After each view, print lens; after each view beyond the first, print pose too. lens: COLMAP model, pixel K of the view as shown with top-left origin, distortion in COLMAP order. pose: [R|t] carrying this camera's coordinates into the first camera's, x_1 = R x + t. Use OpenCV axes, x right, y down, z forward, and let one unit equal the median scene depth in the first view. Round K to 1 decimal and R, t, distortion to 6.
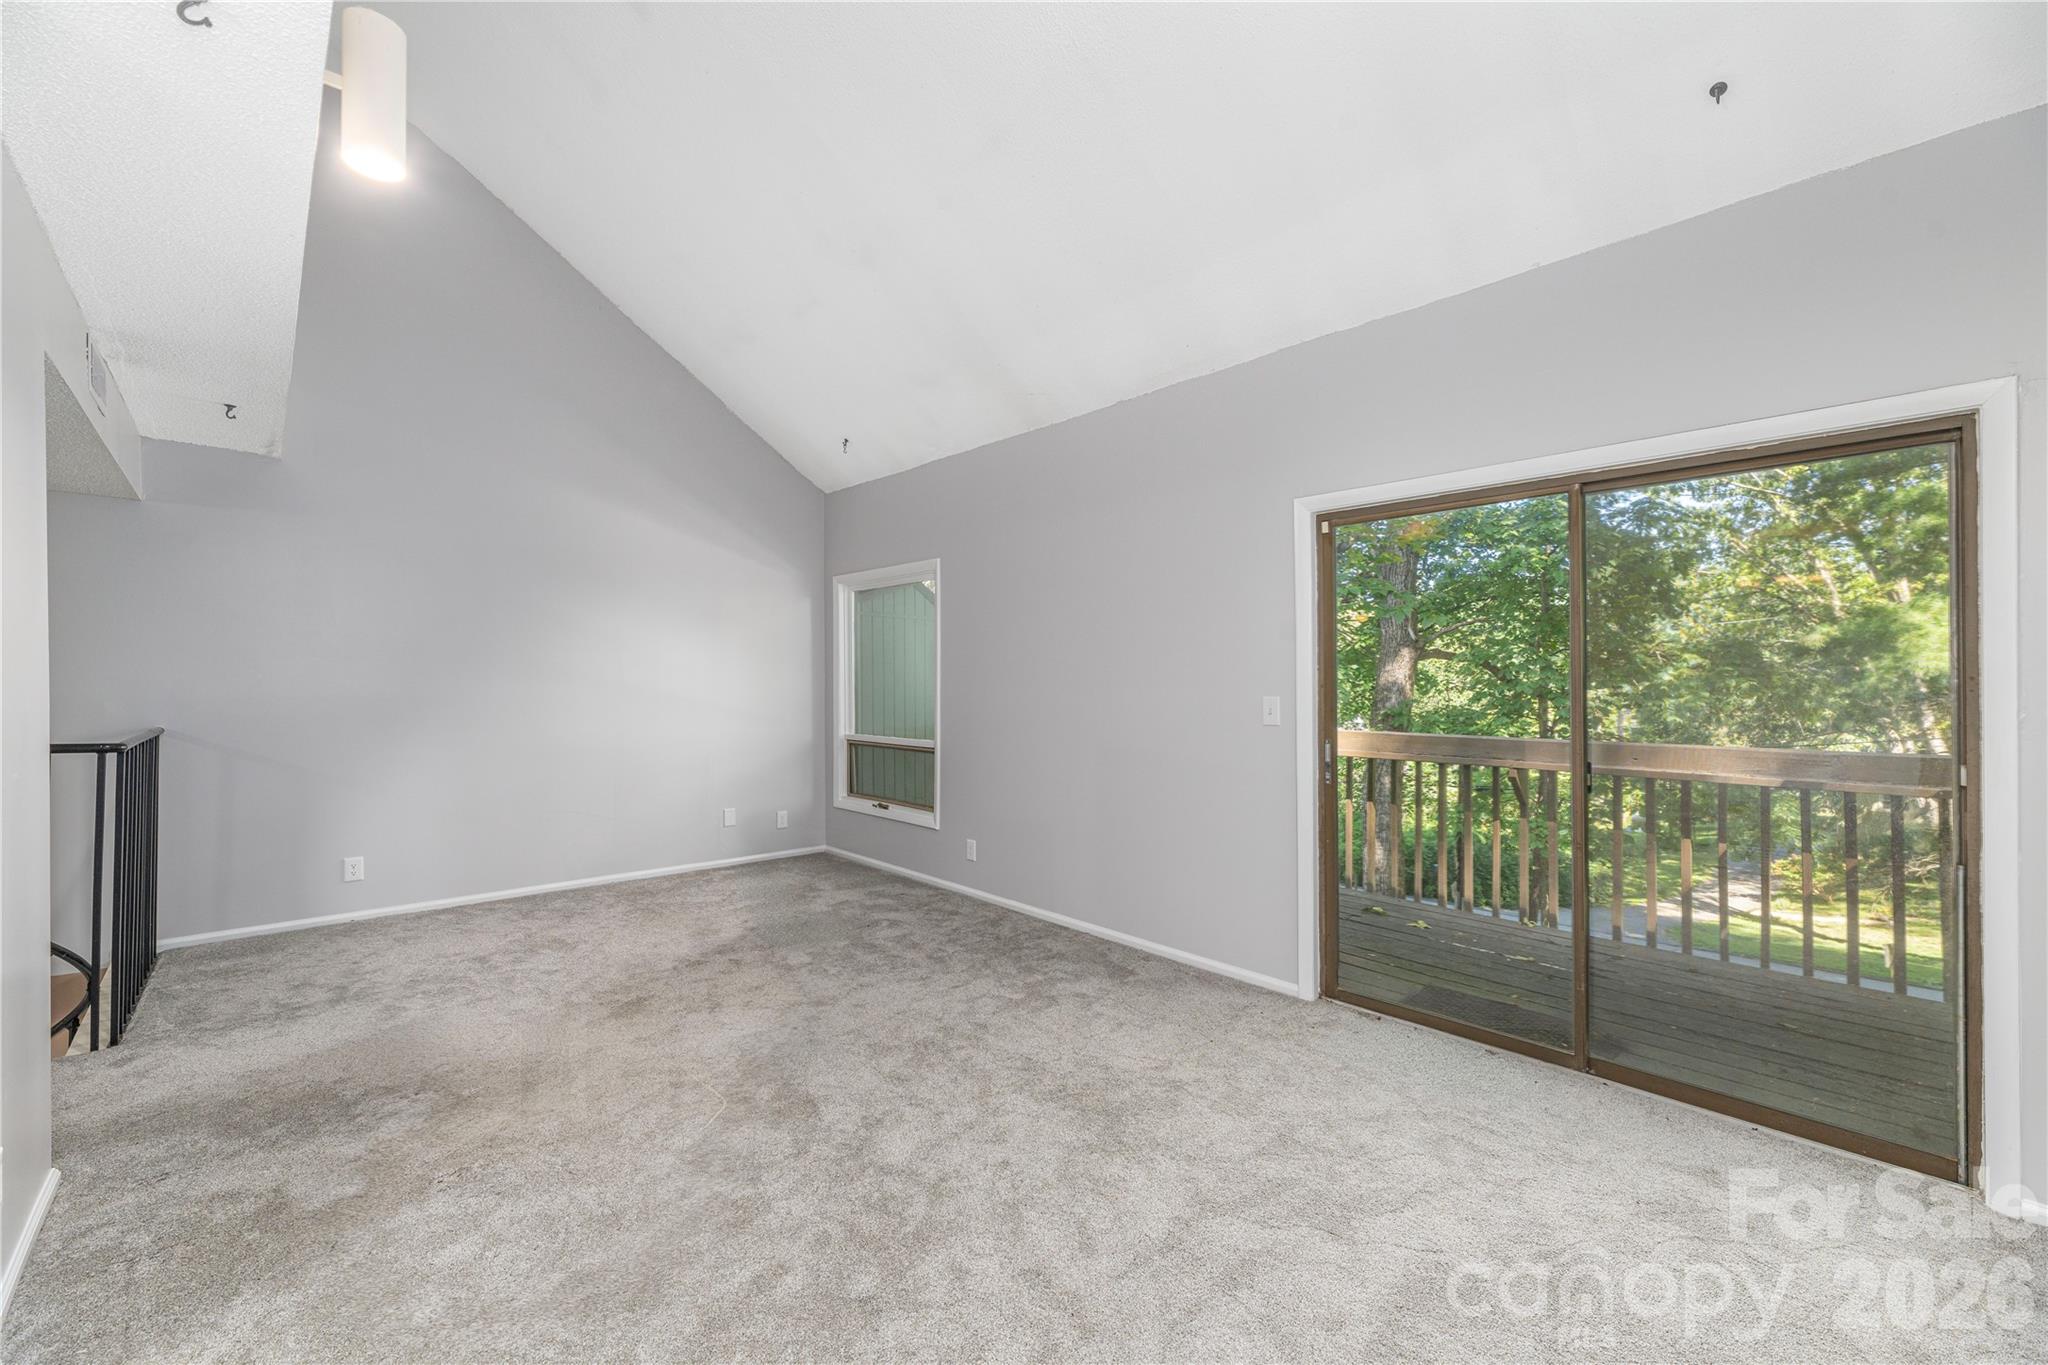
lens RADIAL K [[836.7, 0, 1029.8], [0, 836.7, 681.9], [0, 0, 1]] dist [-0.000824, 0.000395]
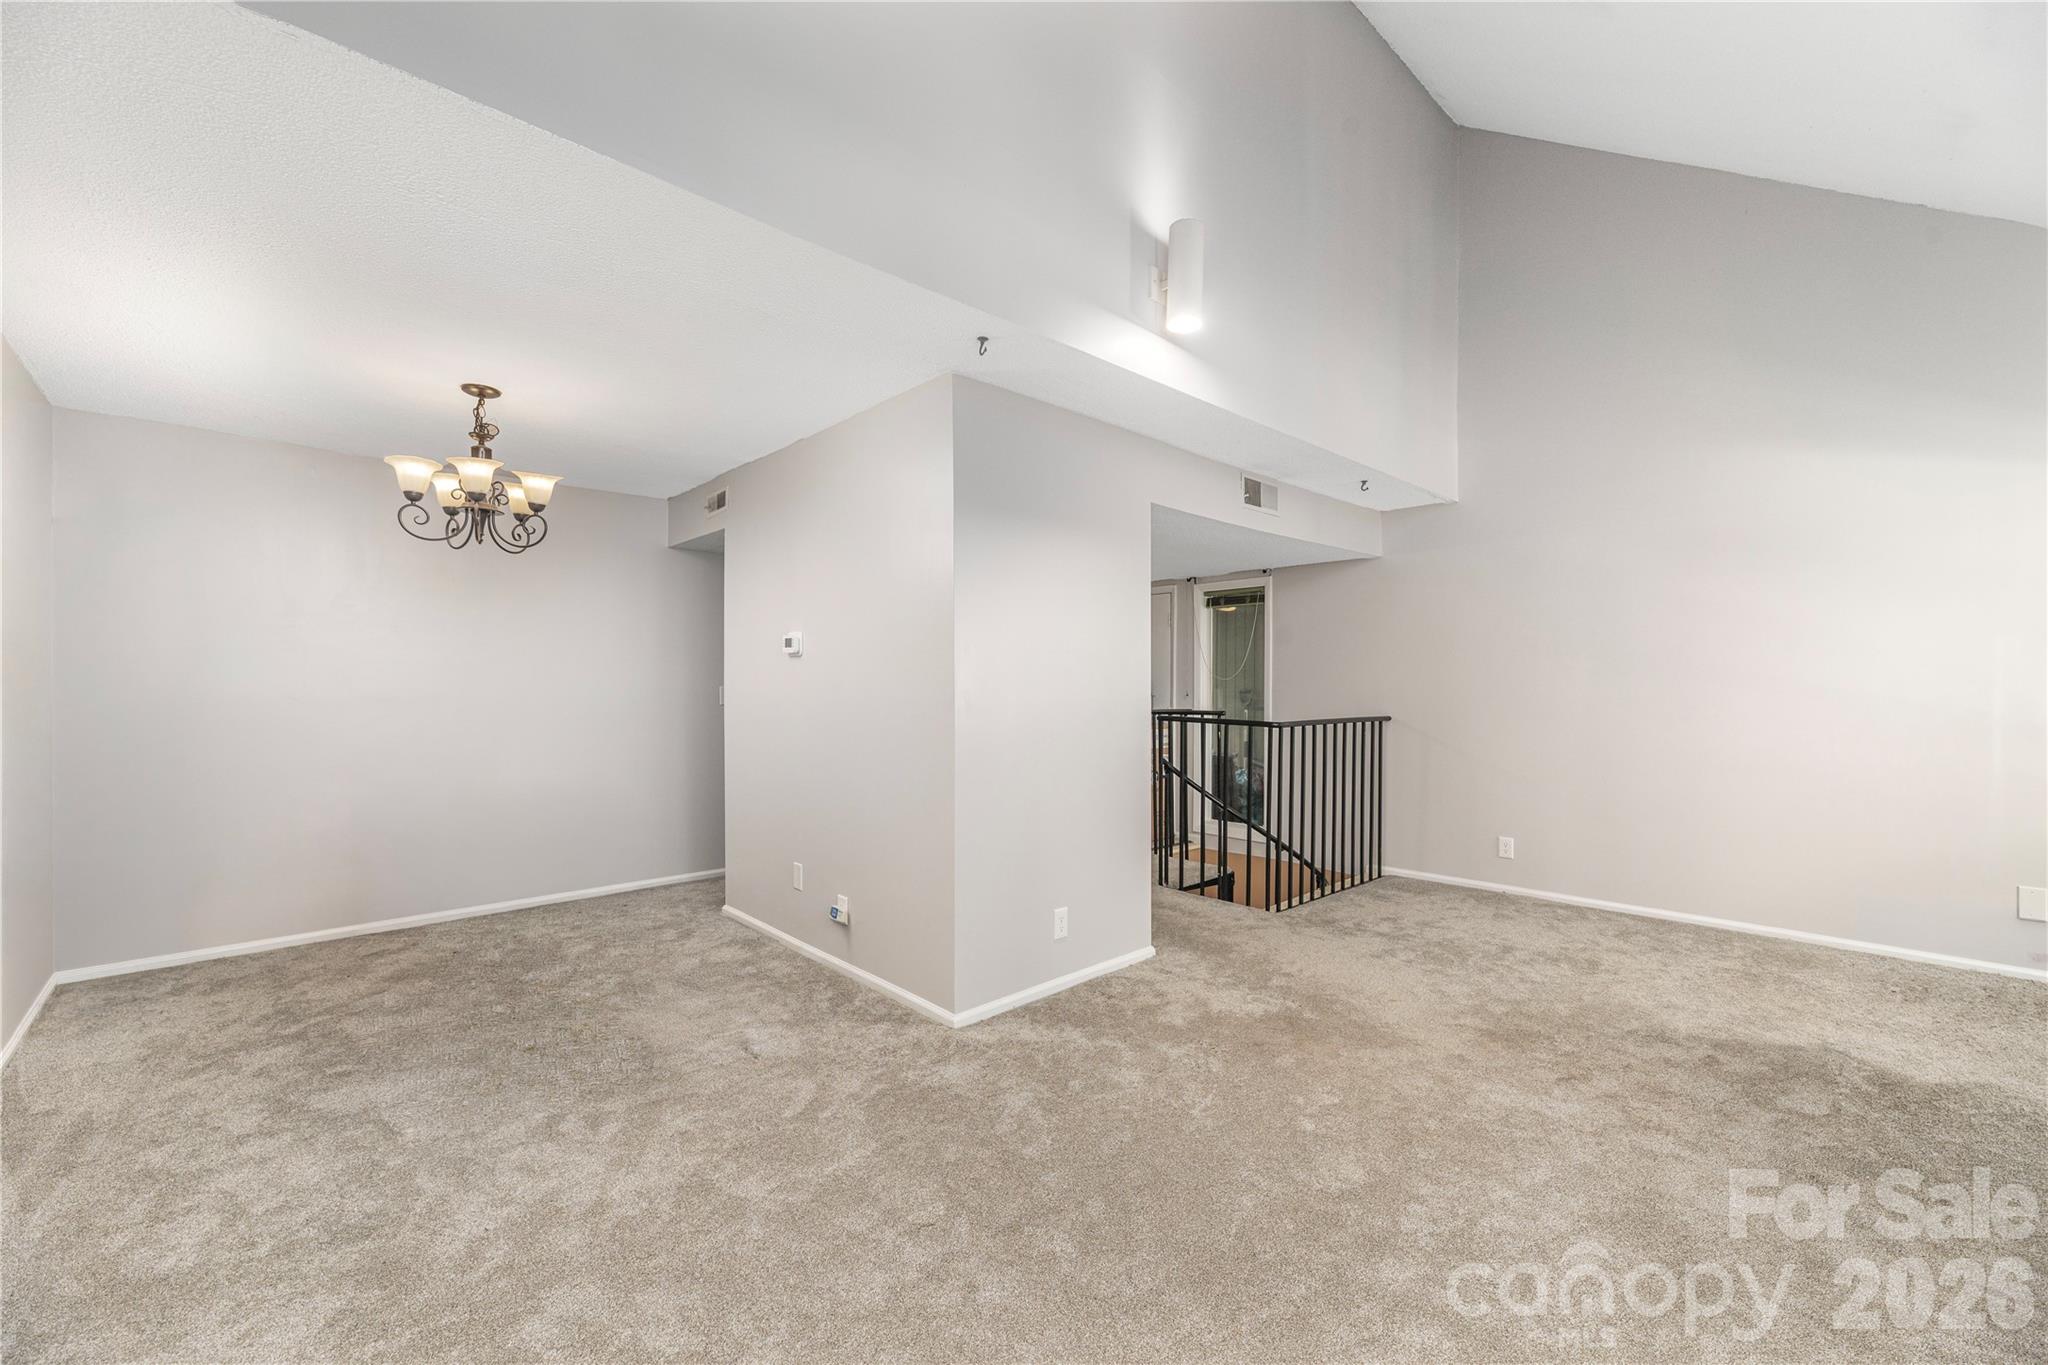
lens RADIAL K [[836.7, 0, 1023.7], [0, 836.7, 680.2], [0, 0, 1]] dist [-0.000824, 0.000395]
pose [[0.009963, -0.007736, -0.999920, 0.394220], [0.001084, 0.999970, -0.007726, 0.006258], [0.999950, -0.001007, 0.009971, 0.410733]]
